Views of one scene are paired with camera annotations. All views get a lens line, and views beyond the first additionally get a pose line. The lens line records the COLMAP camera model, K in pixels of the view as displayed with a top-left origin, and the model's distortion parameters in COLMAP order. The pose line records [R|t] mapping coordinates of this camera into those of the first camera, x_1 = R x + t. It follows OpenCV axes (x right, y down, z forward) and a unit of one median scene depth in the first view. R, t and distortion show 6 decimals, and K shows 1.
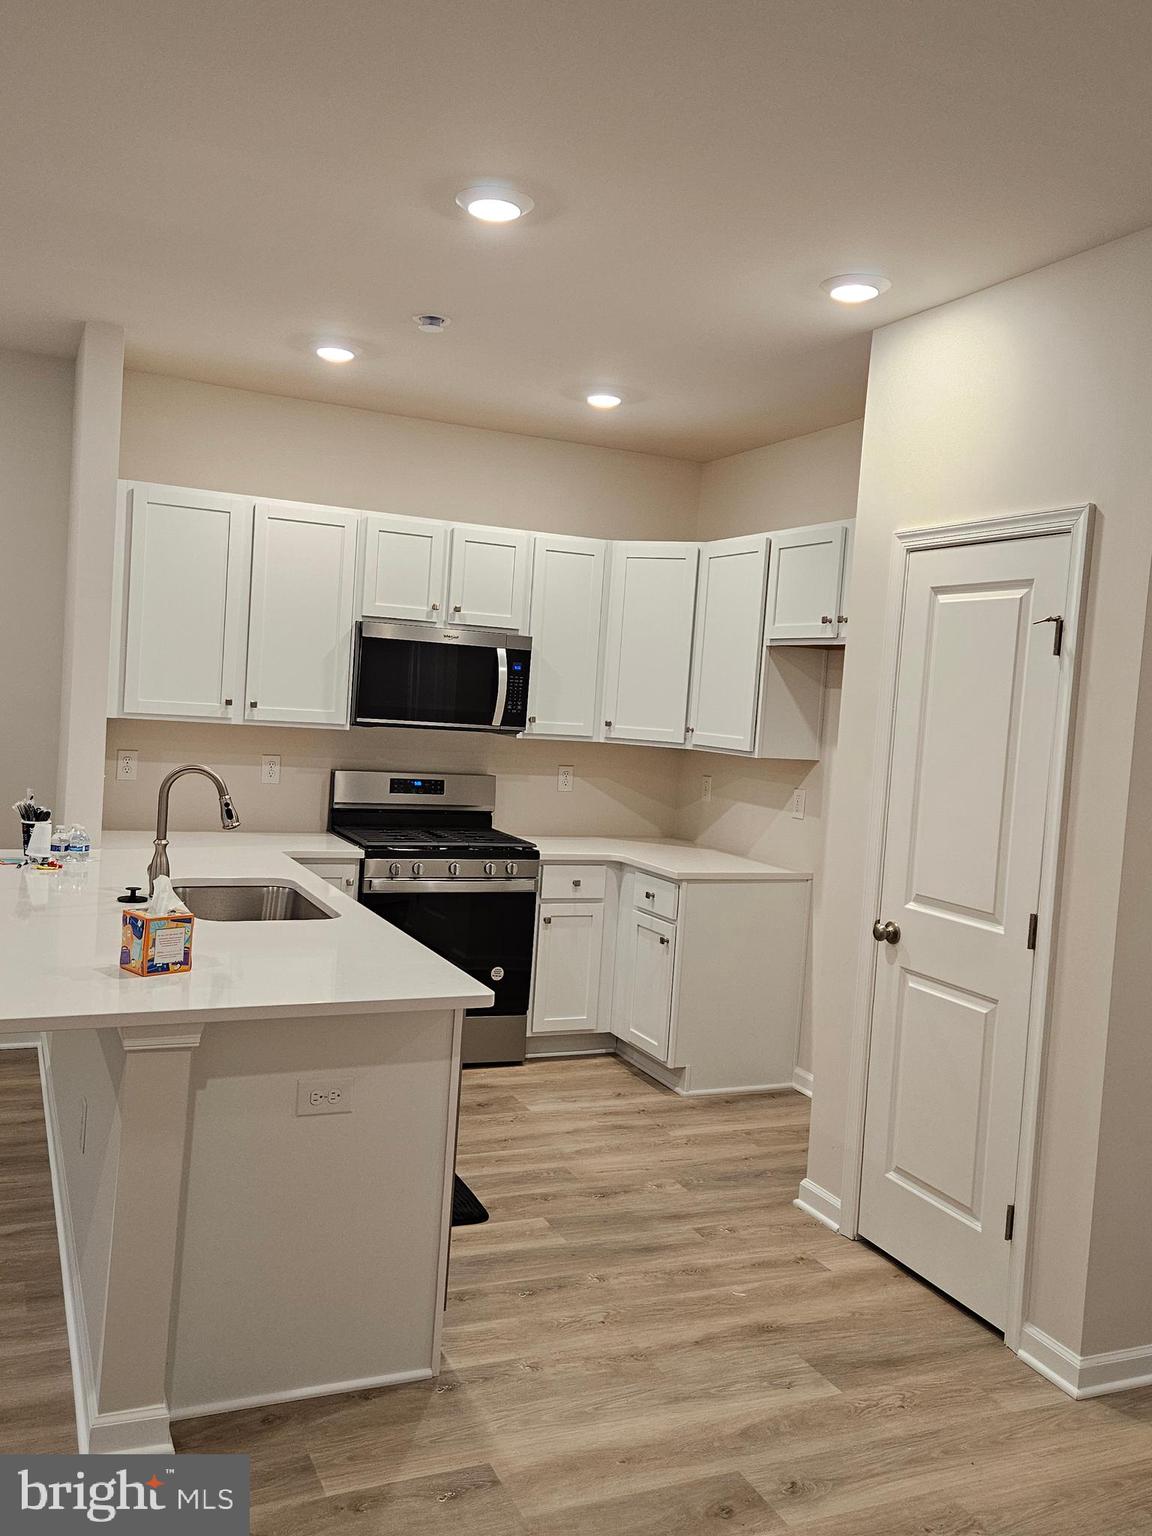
lens RADIAL K [[1263.8, 0, 542.8], [0, 1263.8, 751.7], [0, 0, 1]] dist [0.067542, -0.053736]
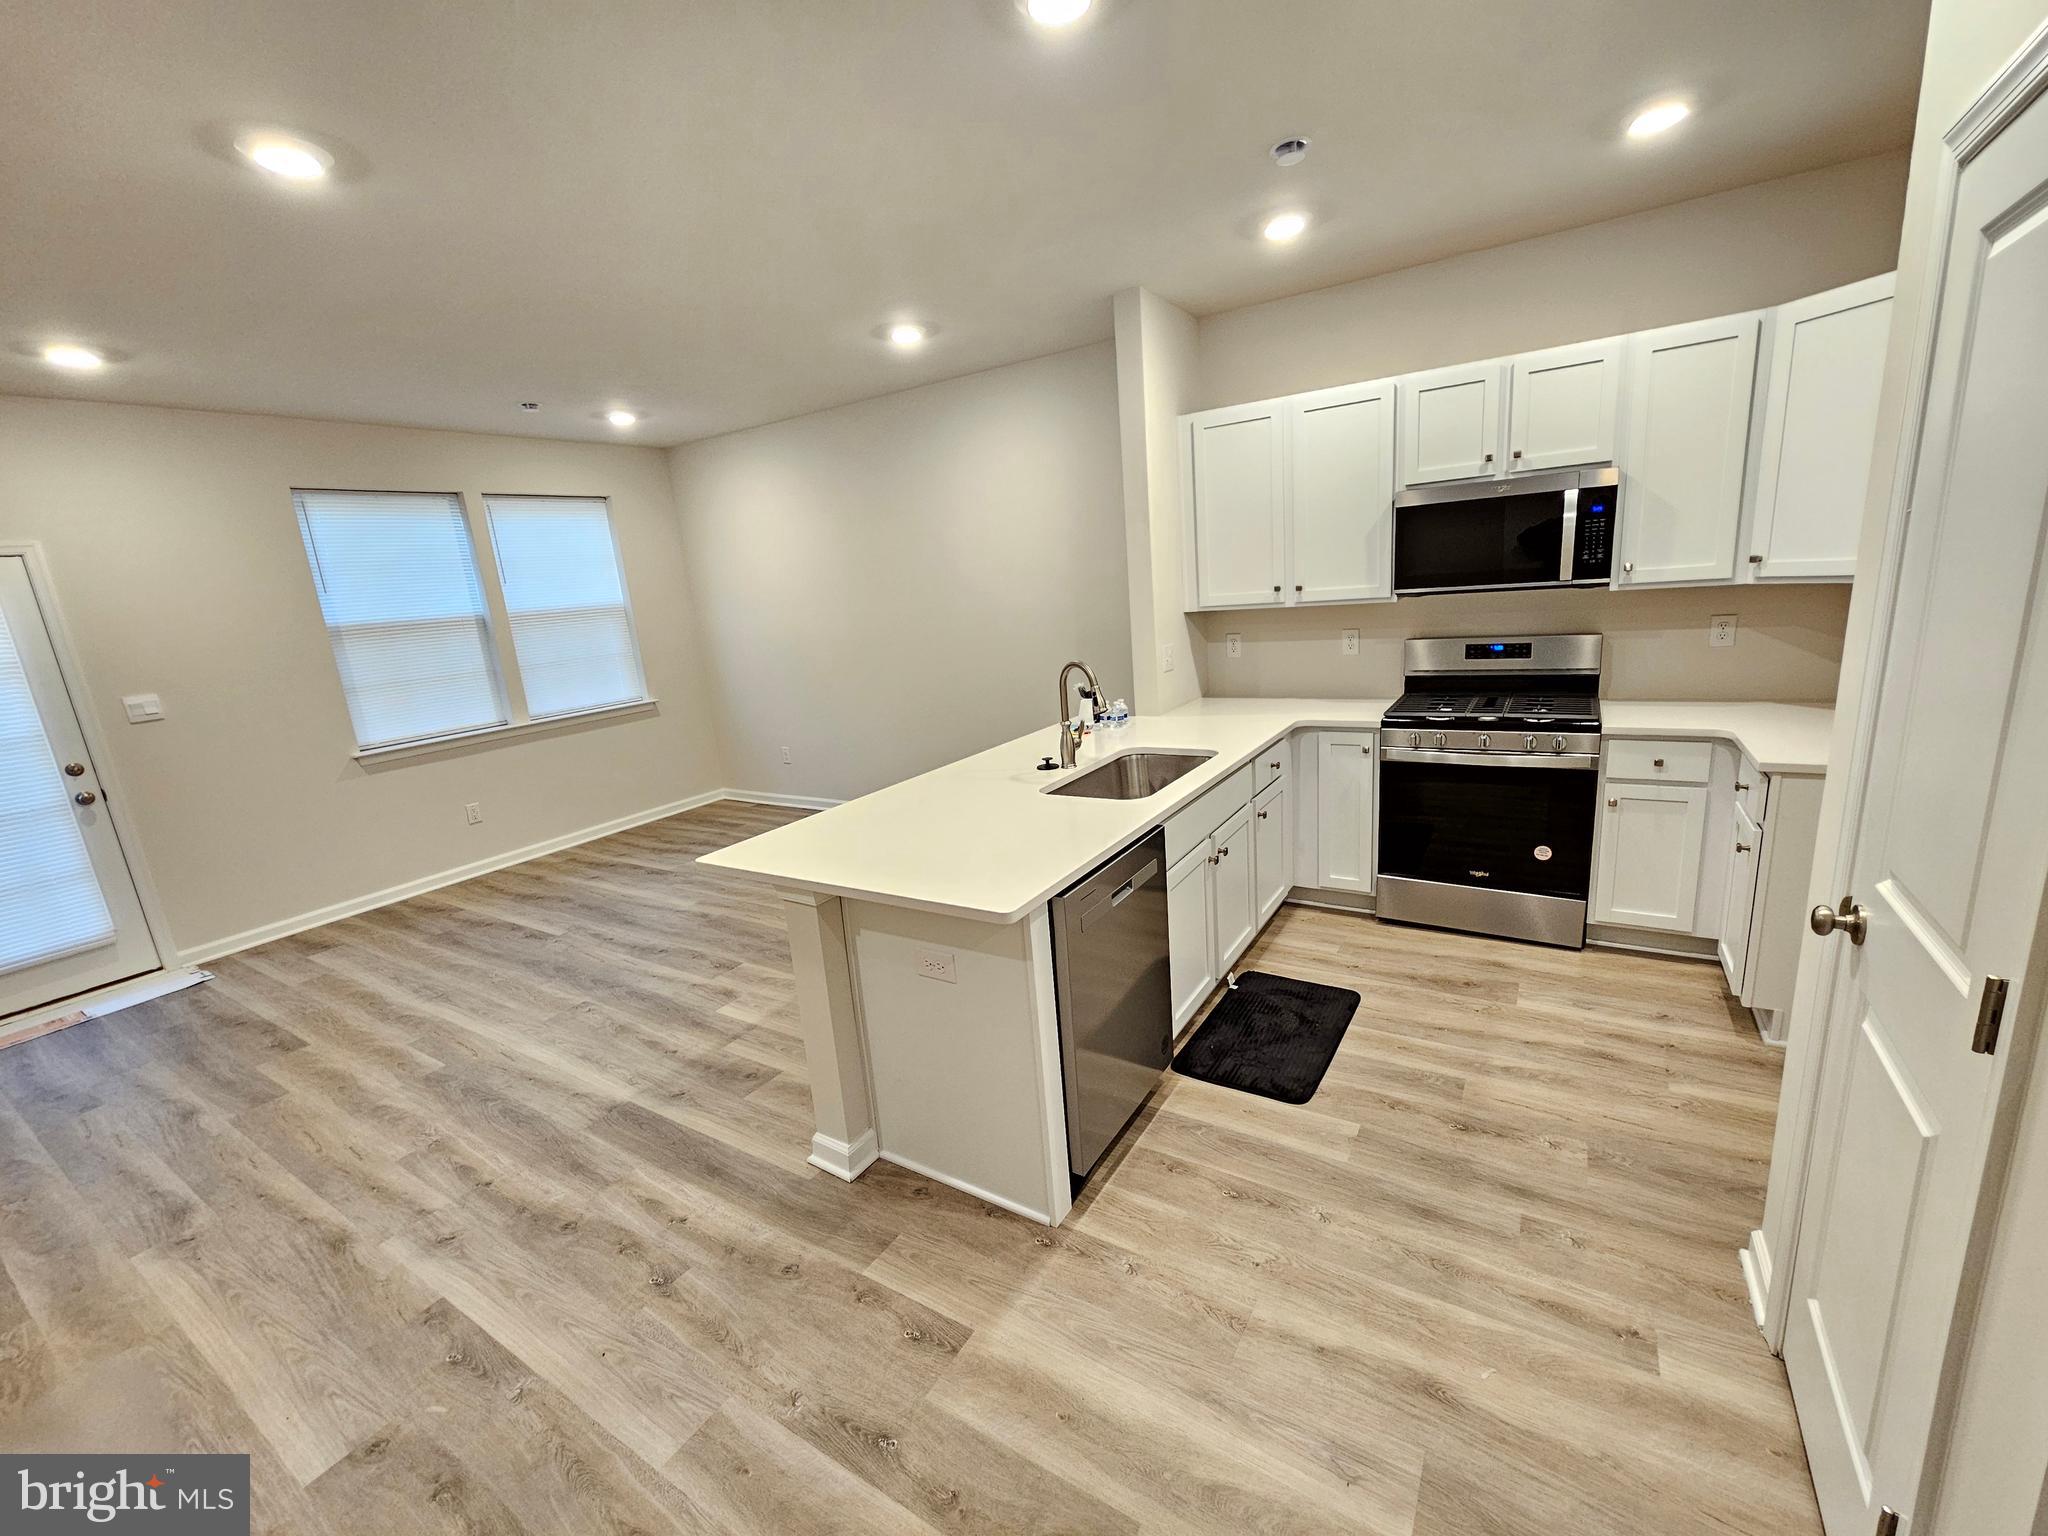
lens RADIAL K [[841.8, 0, 1026.3], [0, 841.8, 772.6], [0, 0, 1]] dist [-0.005346, 0.002468]
pose [[0.554387, 0.080375, -0.828369, 0.380465], [0.078473, 0.985843, 0.148172, -0.007281], [0.828551, -0.147149, 0.540231, 0.518184]]
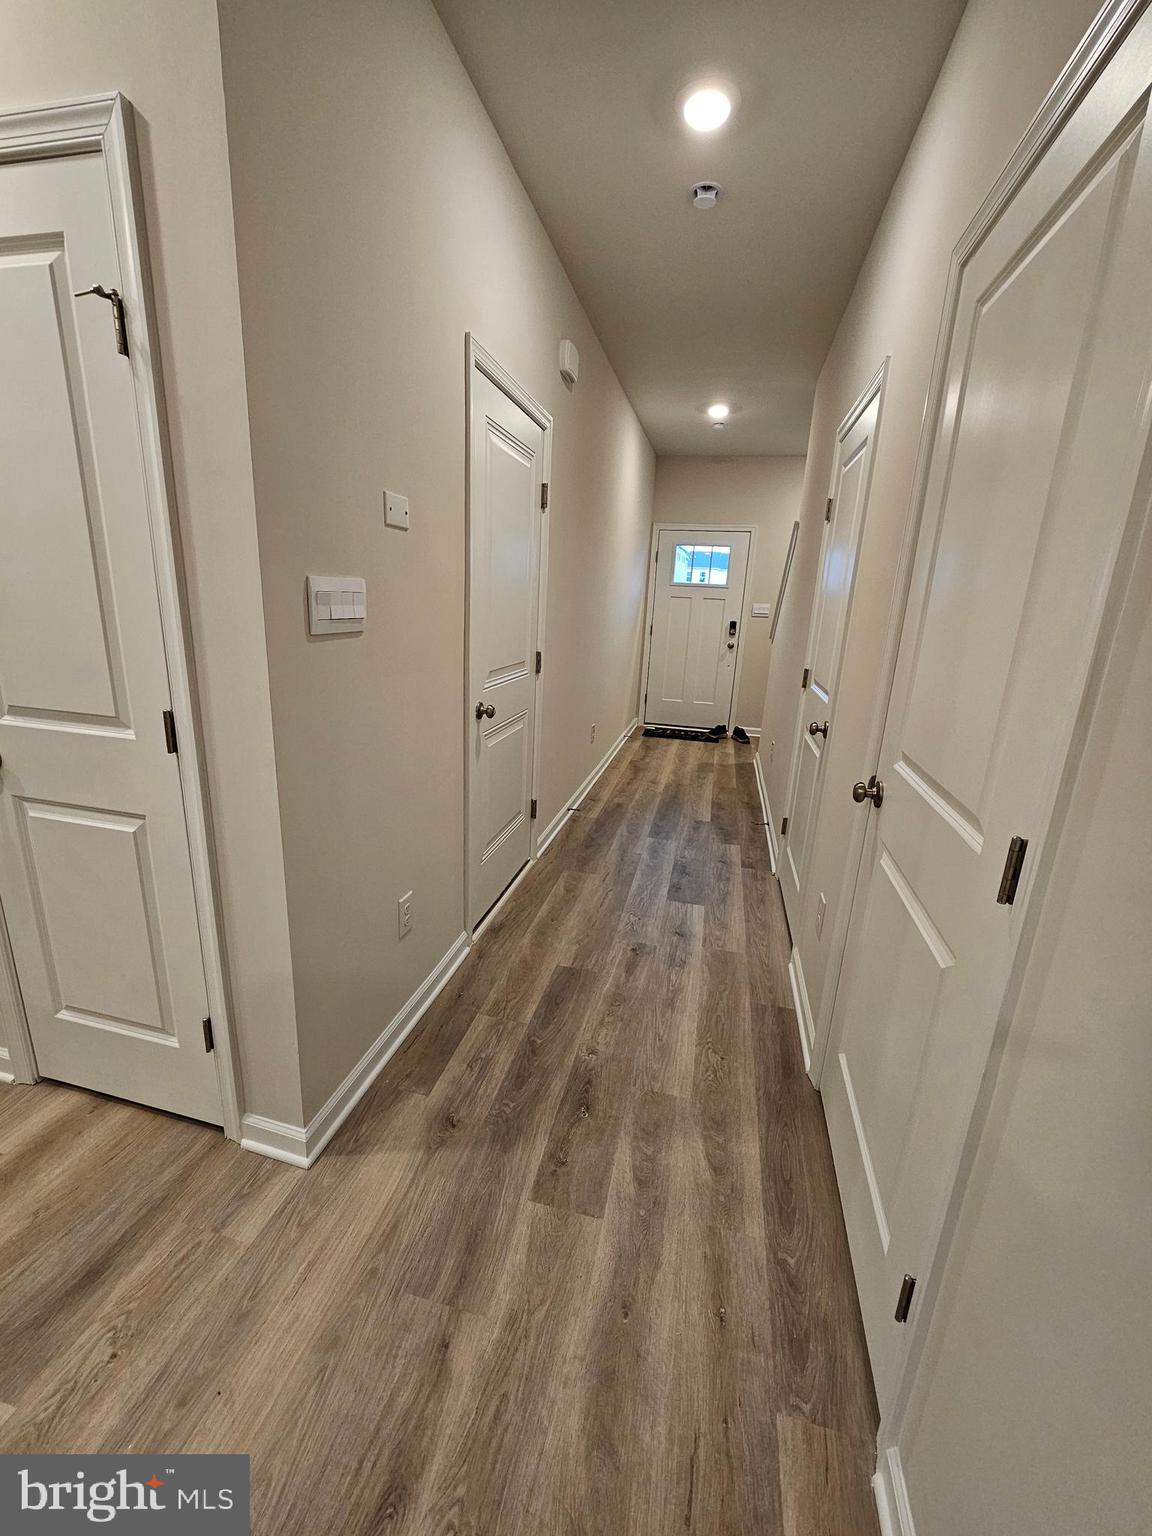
lens RADIAL K [[631.3, 0, 574.2], [0, 631.3, 769.5], [0, 0, 1]] dist [-0.005346, 0.002468]
pose [[0.600141, -0.249256, 0.760067, 0.197143], [0.031493, 0.956836, 0.288917, 0.047411], [-0.799274, -0.149454, 0.582086, 0.482562]]
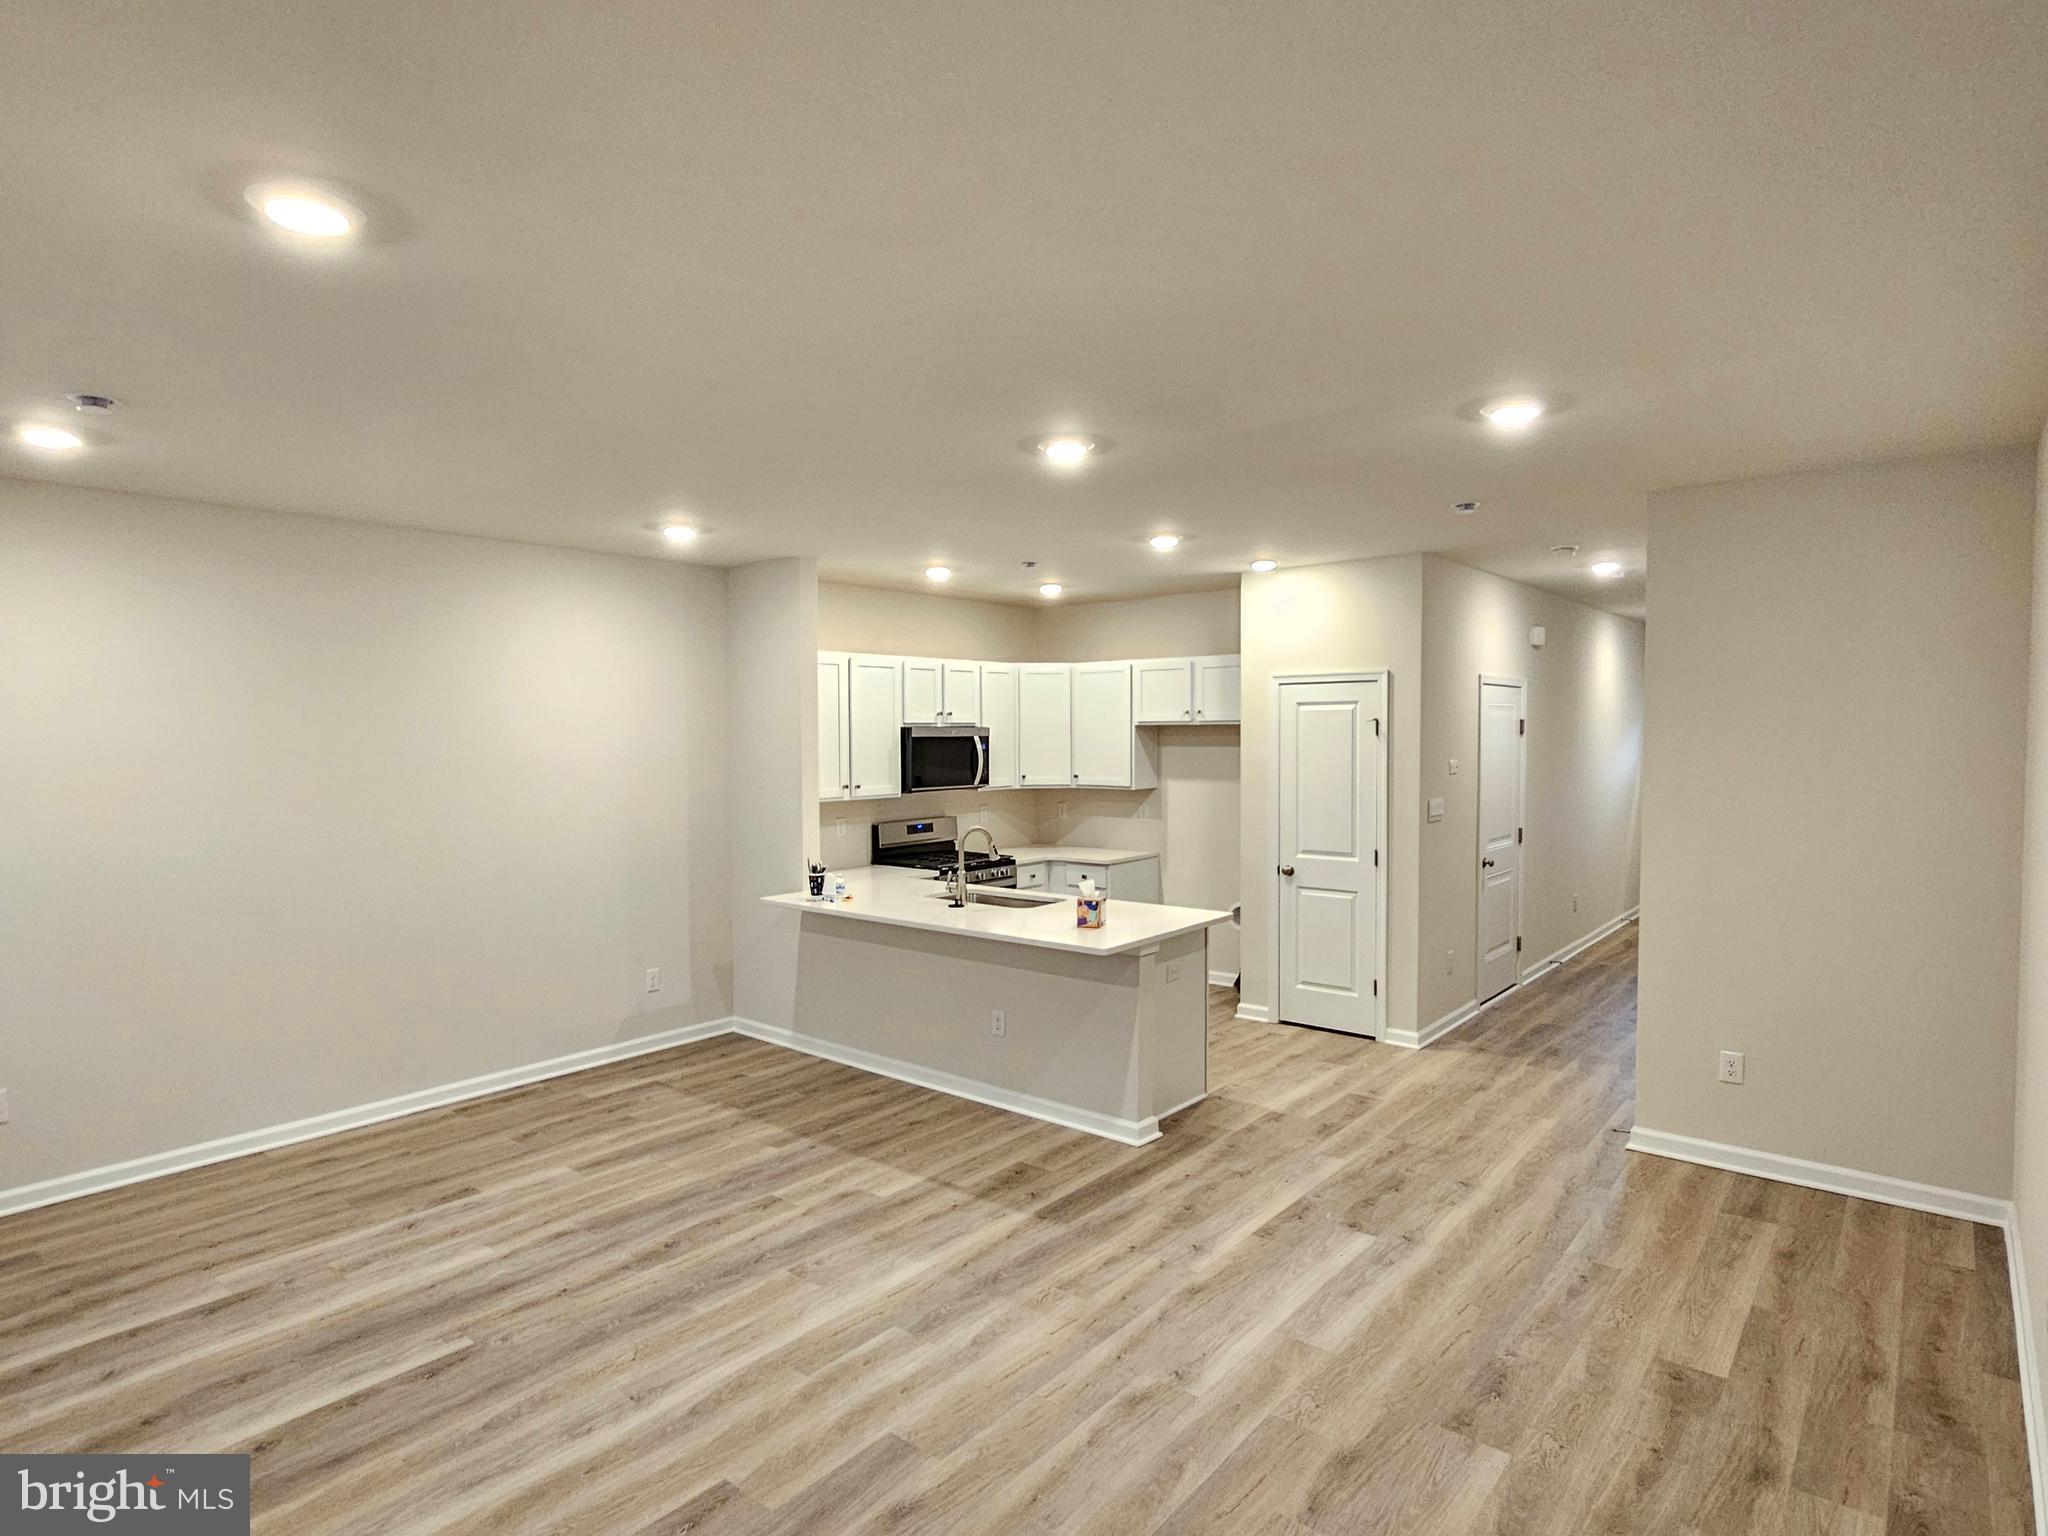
lens RADIAL K [[1114.4, 0, 1020.5], [0, 1114.4, 773.4], [0, 0, 1]] dist [-0.004408, 0.001182]
pose [[0.892062, -0.089051, 0.443053, -0.914484], [0.086634, 0.995908, 0.025739, -0.099670], [-0.443532, 0.015422, 0.896126, -0.430867]]
